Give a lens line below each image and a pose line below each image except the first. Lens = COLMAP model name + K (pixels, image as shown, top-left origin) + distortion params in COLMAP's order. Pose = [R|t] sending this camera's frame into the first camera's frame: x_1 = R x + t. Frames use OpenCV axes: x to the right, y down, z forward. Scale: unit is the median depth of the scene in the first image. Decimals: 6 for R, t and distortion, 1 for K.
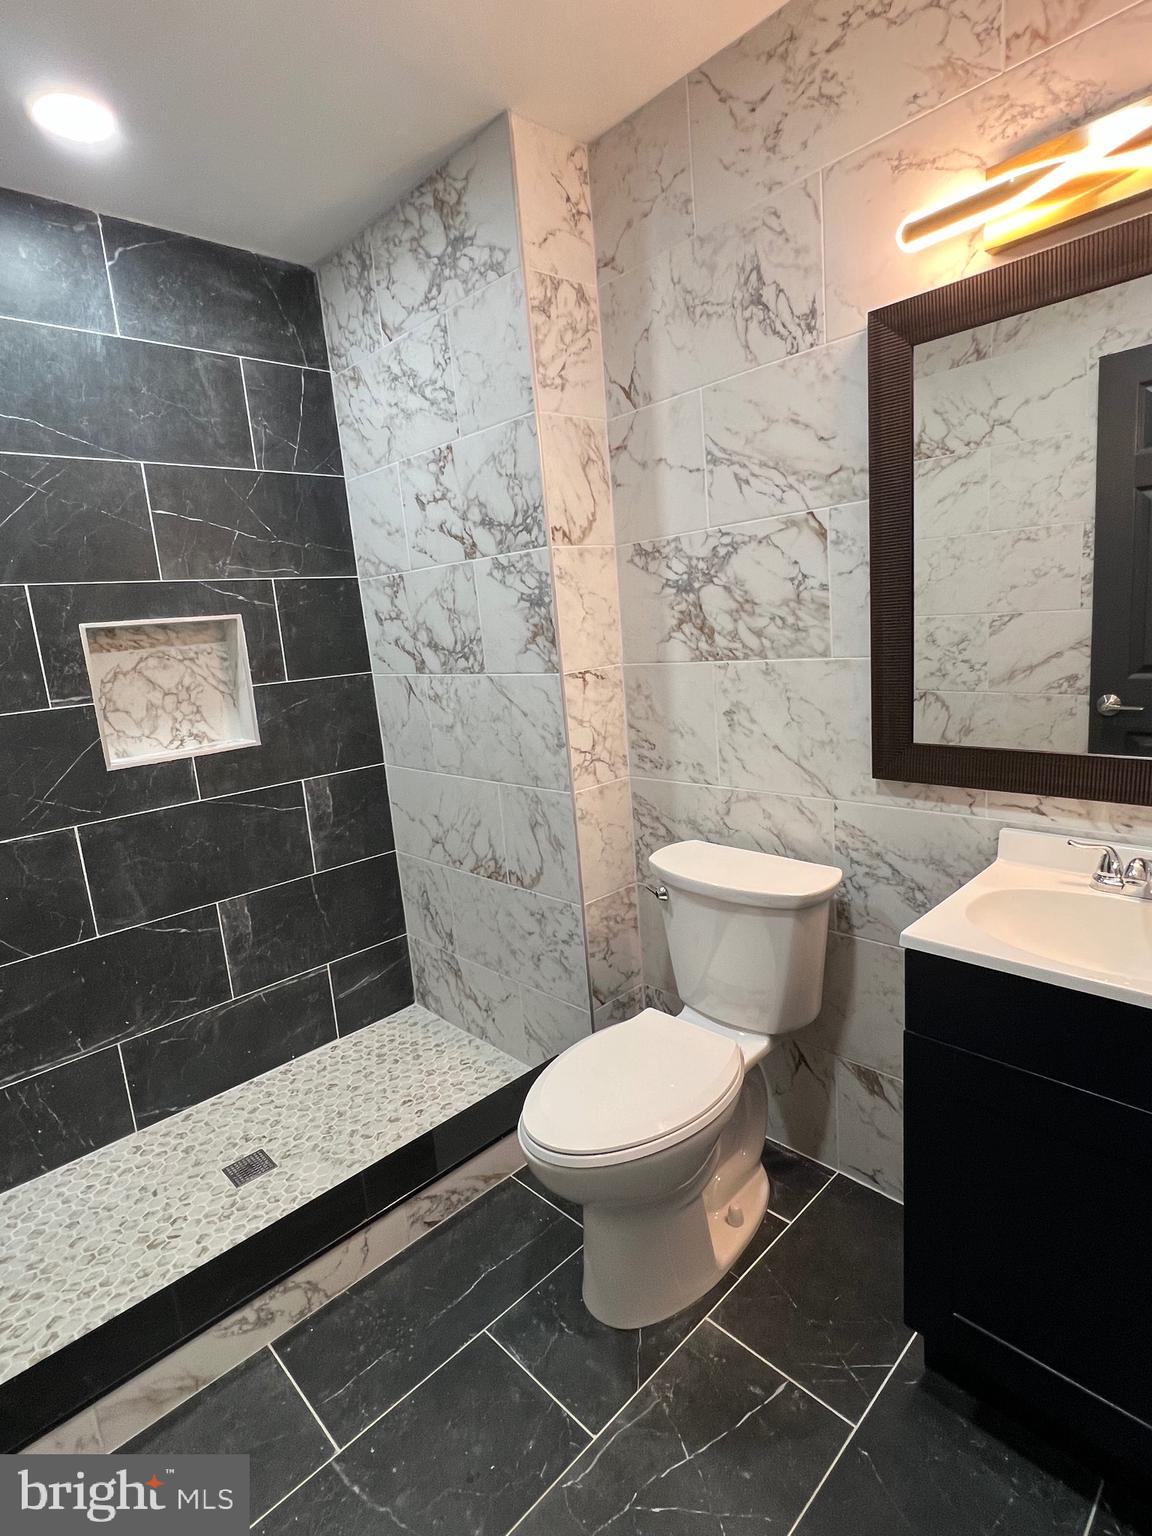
lens RADIAL K [[781.9, 0, 575.1], [0, 781.9, 760.3], [0, 0, 1]] dist [-0.000718, 0.000427]
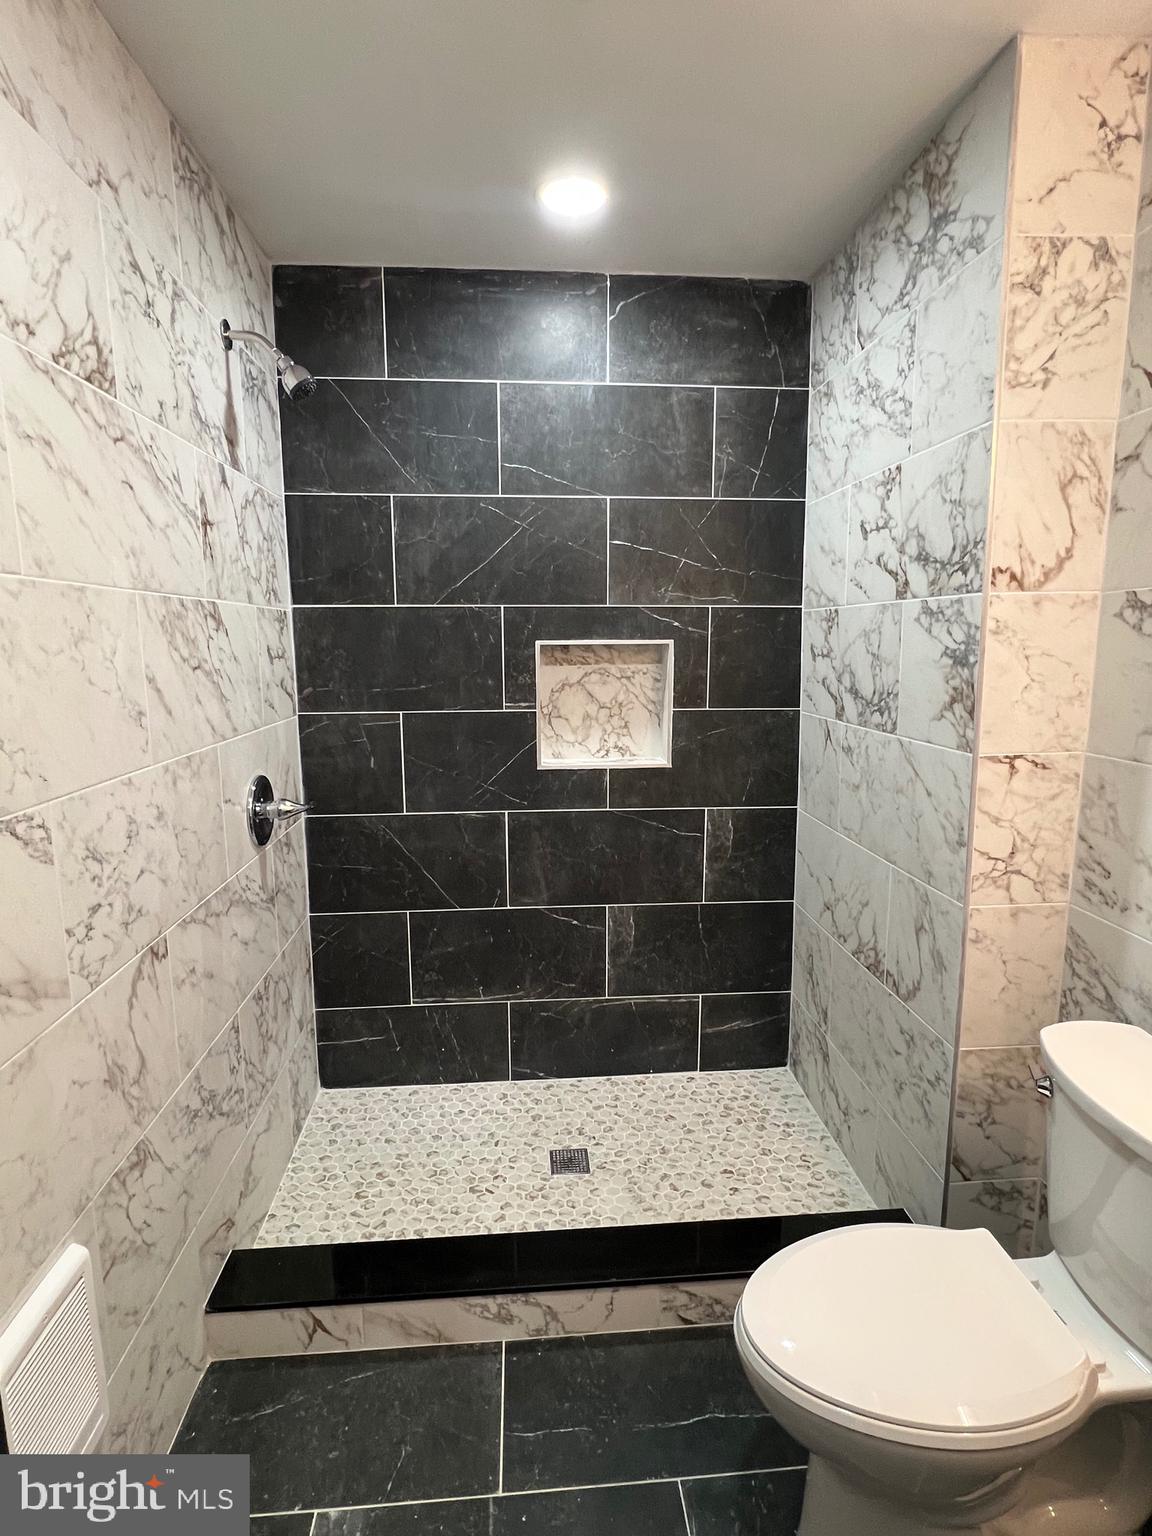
lens RADIAL K [[781.9, 0, 575.1], [0, 781.9, 760.3], [0, 0, 1]] dist [-0.000718, 0.000427]
pose [[0.769863, 0.172926, -0.614335, 0.143086], [-0.171819, 0.983211, 0.061442, -0.078487], [0.614646, 0.058252, 0.786649, 0.132582]]
